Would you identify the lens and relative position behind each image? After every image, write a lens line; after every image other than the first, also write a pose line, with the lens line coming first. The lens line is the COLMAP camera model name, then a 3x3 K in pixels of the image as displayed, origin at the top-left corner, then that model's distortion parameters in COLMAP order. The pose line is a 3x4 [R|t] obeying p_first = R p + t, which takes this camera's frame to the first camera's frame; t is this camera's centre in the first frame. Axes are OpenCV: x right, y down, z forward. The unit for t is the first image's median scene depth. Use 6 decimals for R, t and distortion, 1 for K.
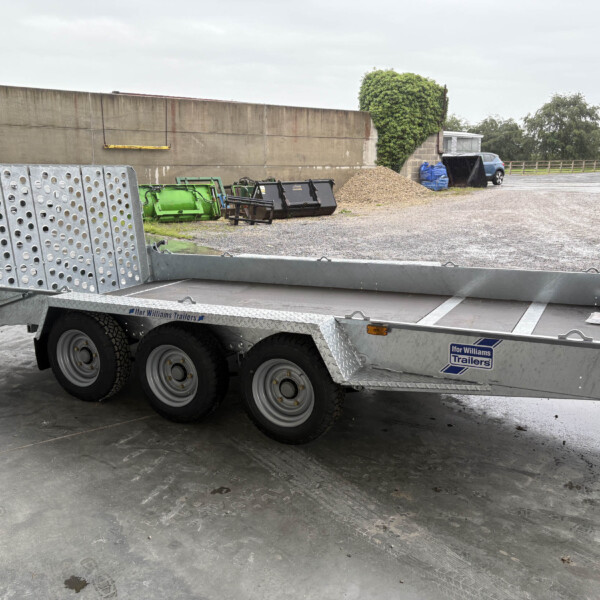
lens RADIAL K [[602.2, 0, 300.0], [0, 602.2, 300.0], [0, 0, 1]] dist [0.019766, -0.019086]
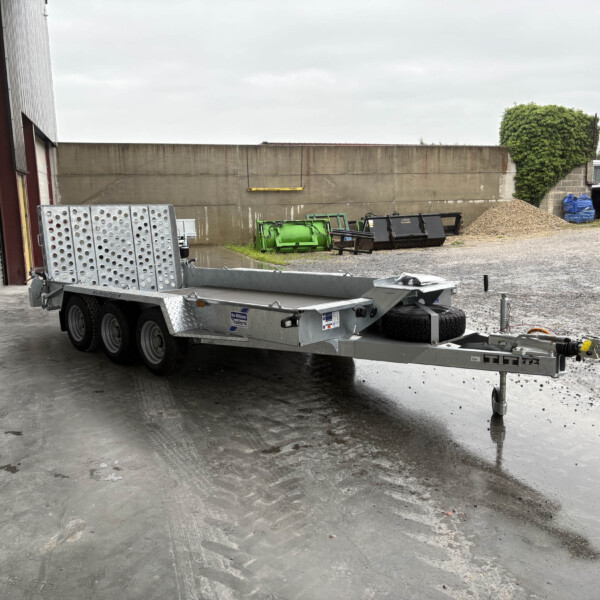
lens RADIAL K [[599.6, 0, 298.6], [0, 599.6, 321.3], [0, 0, 1]] dist [0.055429, -0.116932]
pose [[0.943646, 0.041056, -0.328401, 0.166203], [-0.049623, 0.998610, -0.017745, 0.020768], [0.327216, 0.033042, 0.944372, -0.075562]]
